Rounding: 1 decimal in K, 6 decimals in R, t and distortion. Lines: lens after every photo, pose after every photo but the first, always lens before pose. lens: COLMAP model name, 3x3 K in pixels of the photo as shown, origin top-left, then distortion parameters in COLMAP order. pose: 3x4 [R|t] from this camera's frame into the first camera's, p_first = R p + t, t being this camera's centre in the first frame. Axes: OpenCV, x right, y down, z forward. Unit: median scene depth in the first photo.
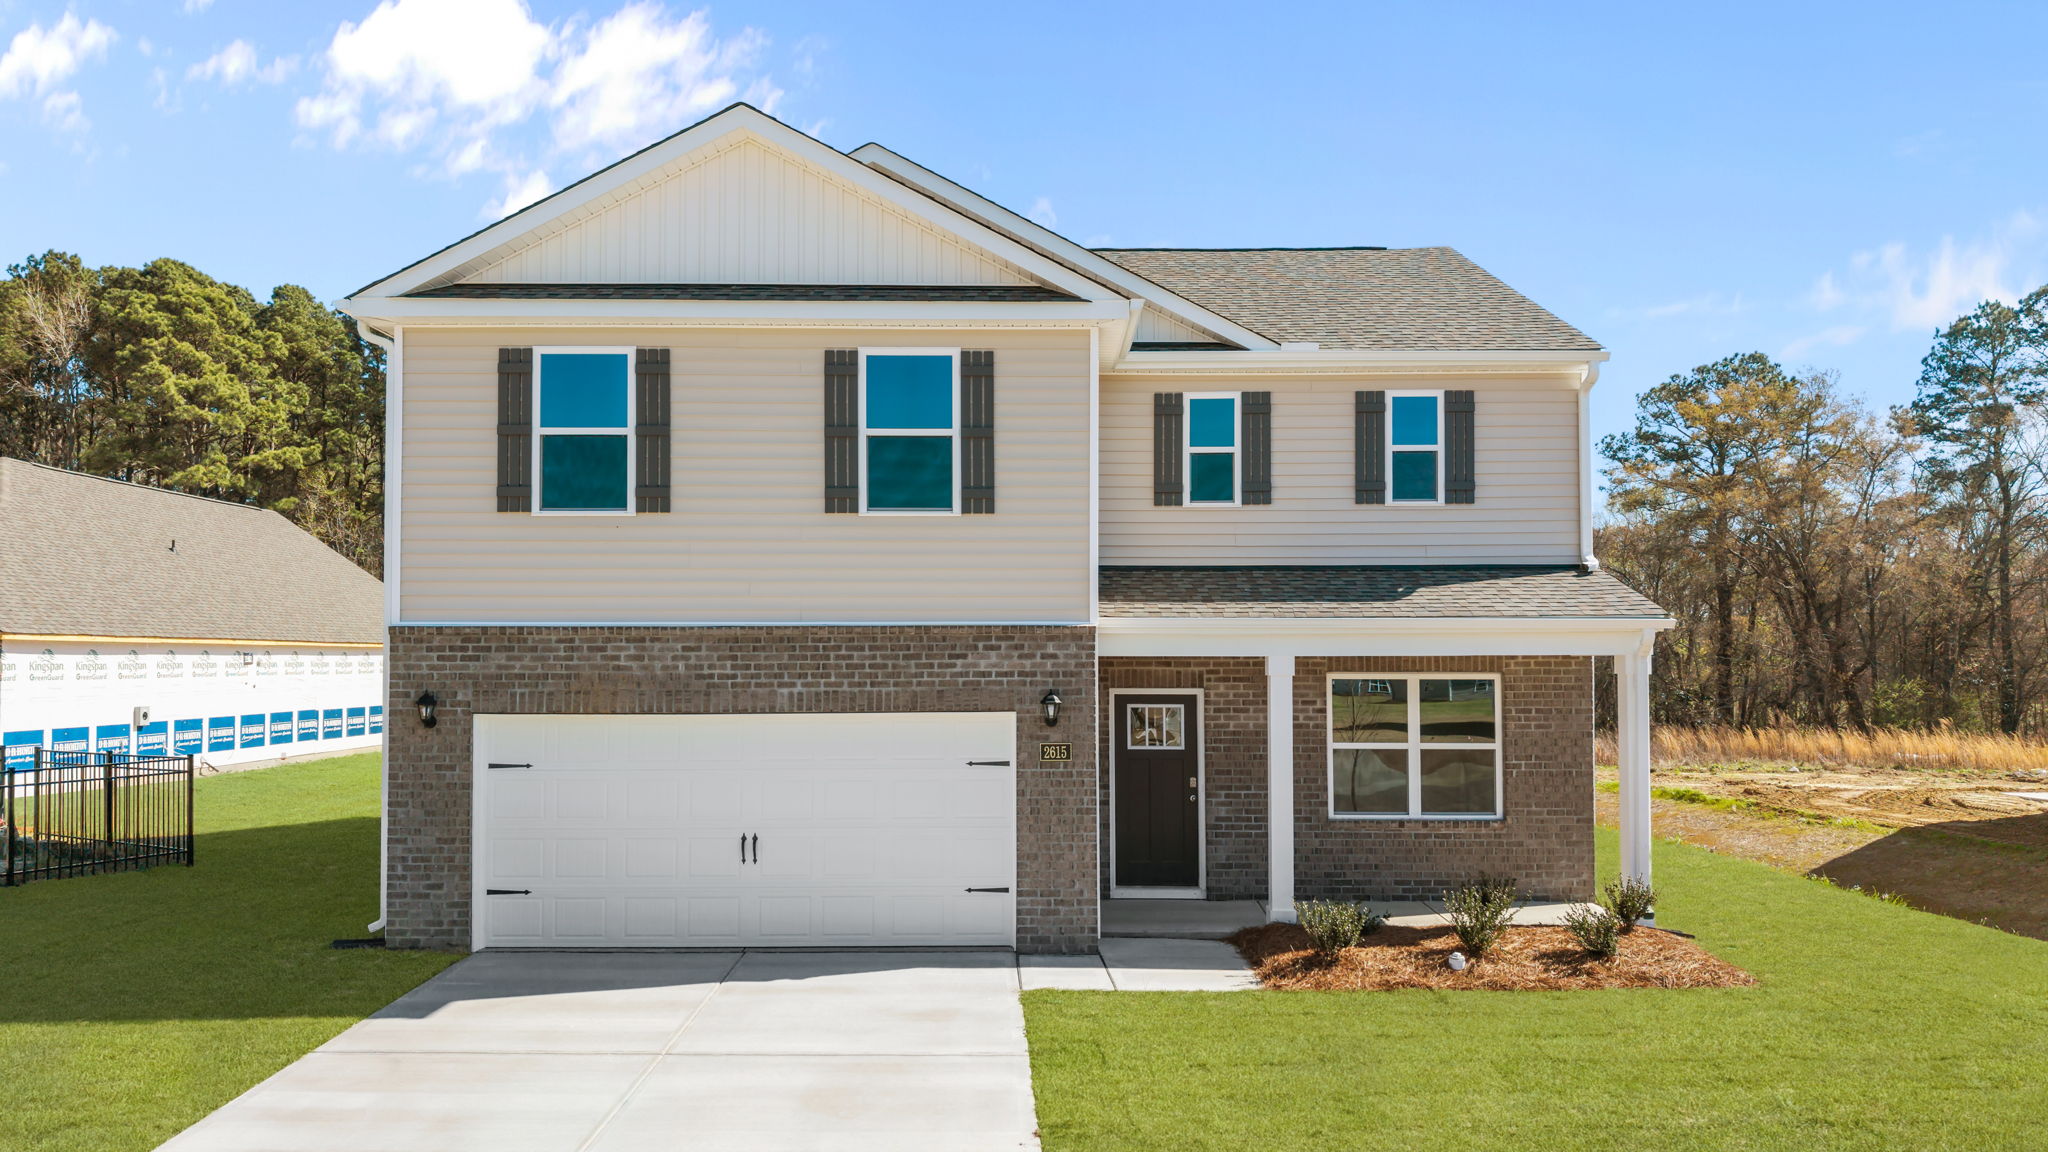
lens RADIAL K [[1381.0, 0, 989.3], [0, 1381.0, 601.2], [0, 0, 1]] dist [0.000634, -0.002242]
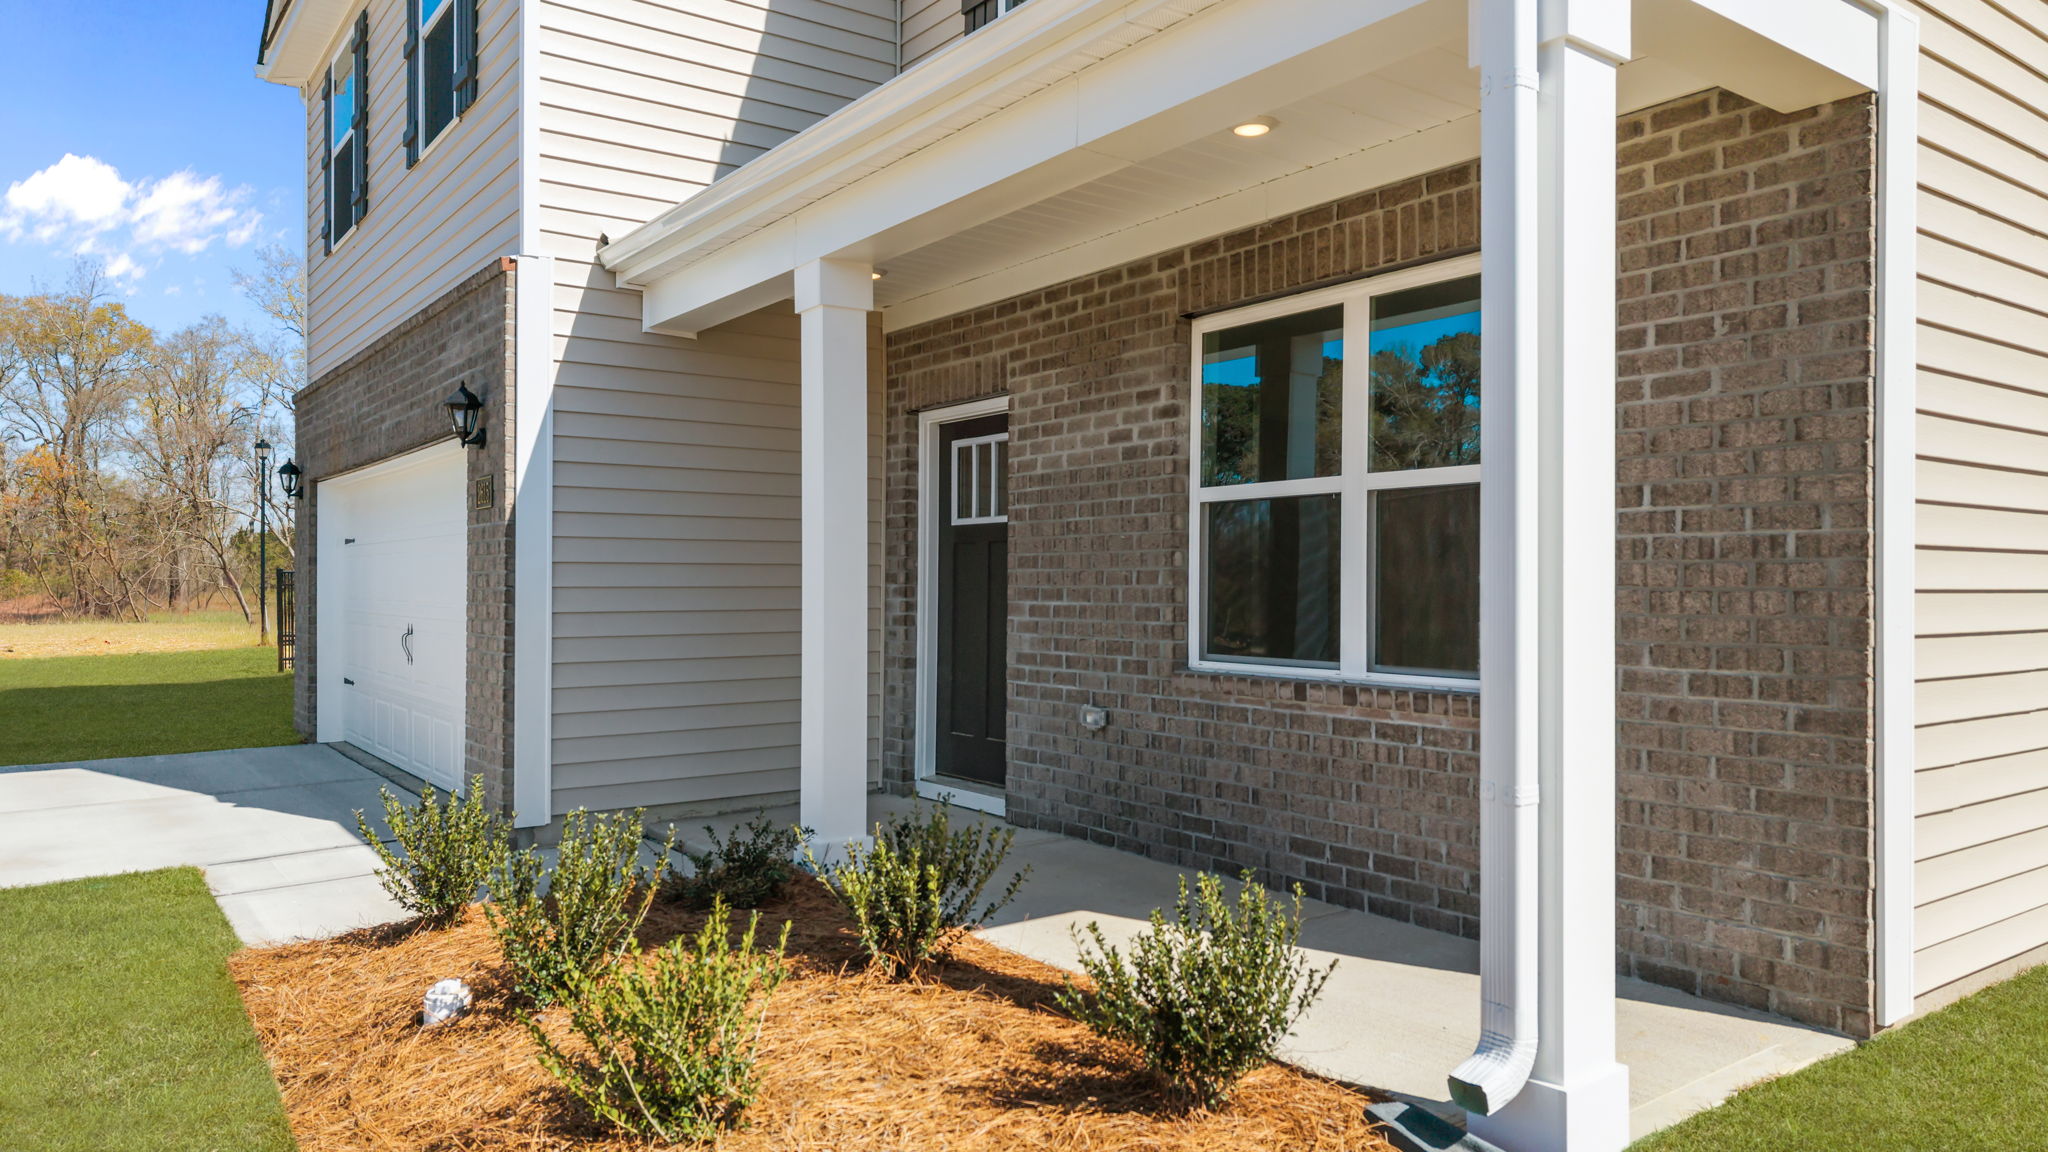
lens RADIAL K [[1359.5, 0, 1012.7], [0, 1359.5, 575.9], [0, 0, 1]] dist [0.150565, -0.237241]
pose [[0.605693, -0.003787, -0.795689, 0.617694], [0.028424, 0.999453, 0.016880, 0.137403], [0.795190, -0.032841, 0.605470, 0.806017]]
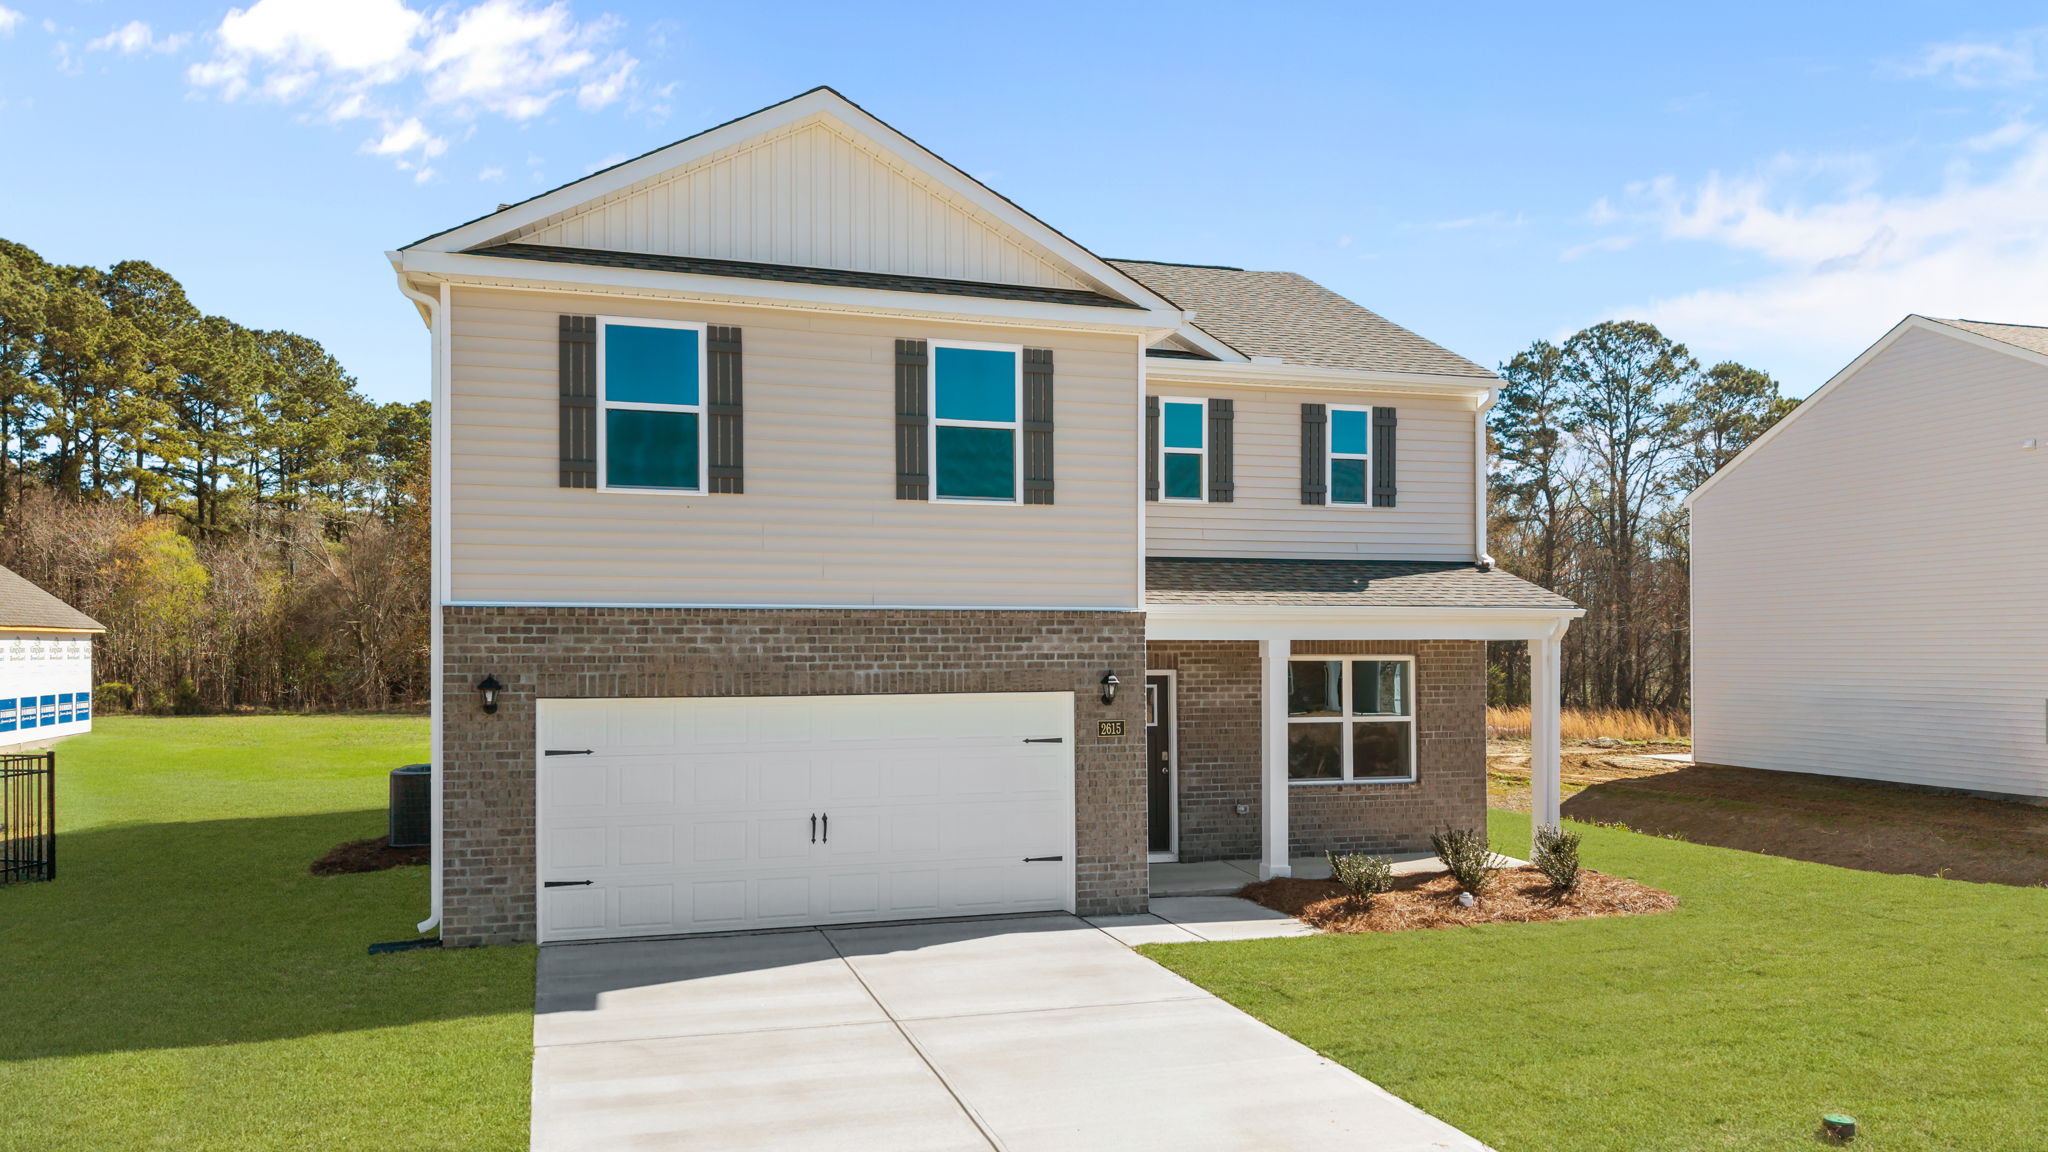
lens RADIAL K [[1391.0, 0, 985.6], [0, 1391.0, 613.9], [0, 0, 1]] dist [0.004540, -0.002306]
pose [[0.957832, 0.007252, 0.287238, -0.348953], [-0.012612, 0.999779, 0.016814, 0.002979], [-0.287053, -0.019727, 0.957712, -0.008477]]
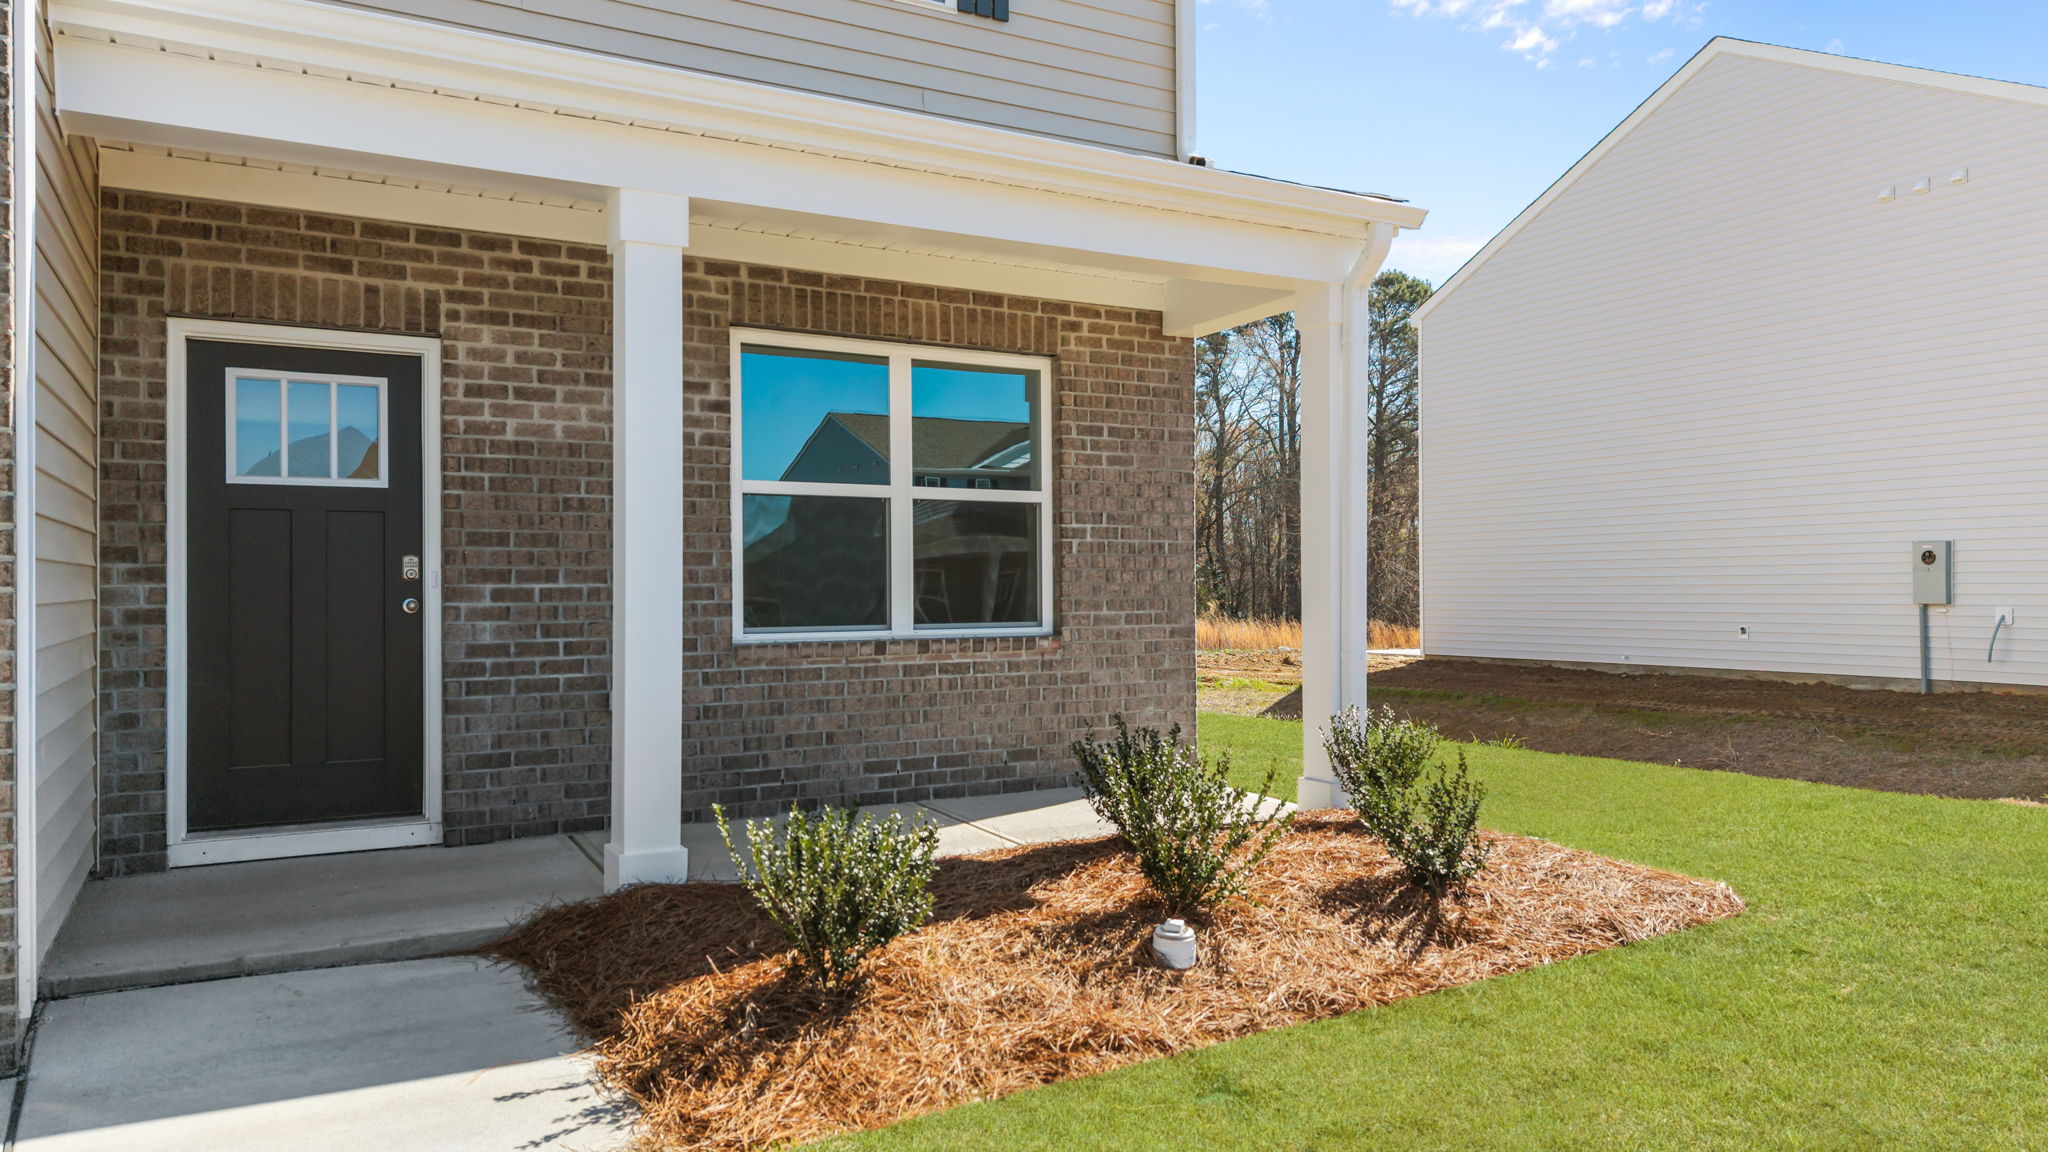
lens RADIAL K [[1359.5, 0, 1012.7], [0, 1359.5, 575.9], [0, 0, 1]] dist [0.150565, -0.237241]
pose [[0.860377, 0.001001, 0.509658, 0.105008], [-0.016971, 0.999500, 0.026688, 0.138096], [-0.509376, -0.031611, 0.859963, 0.634343]]
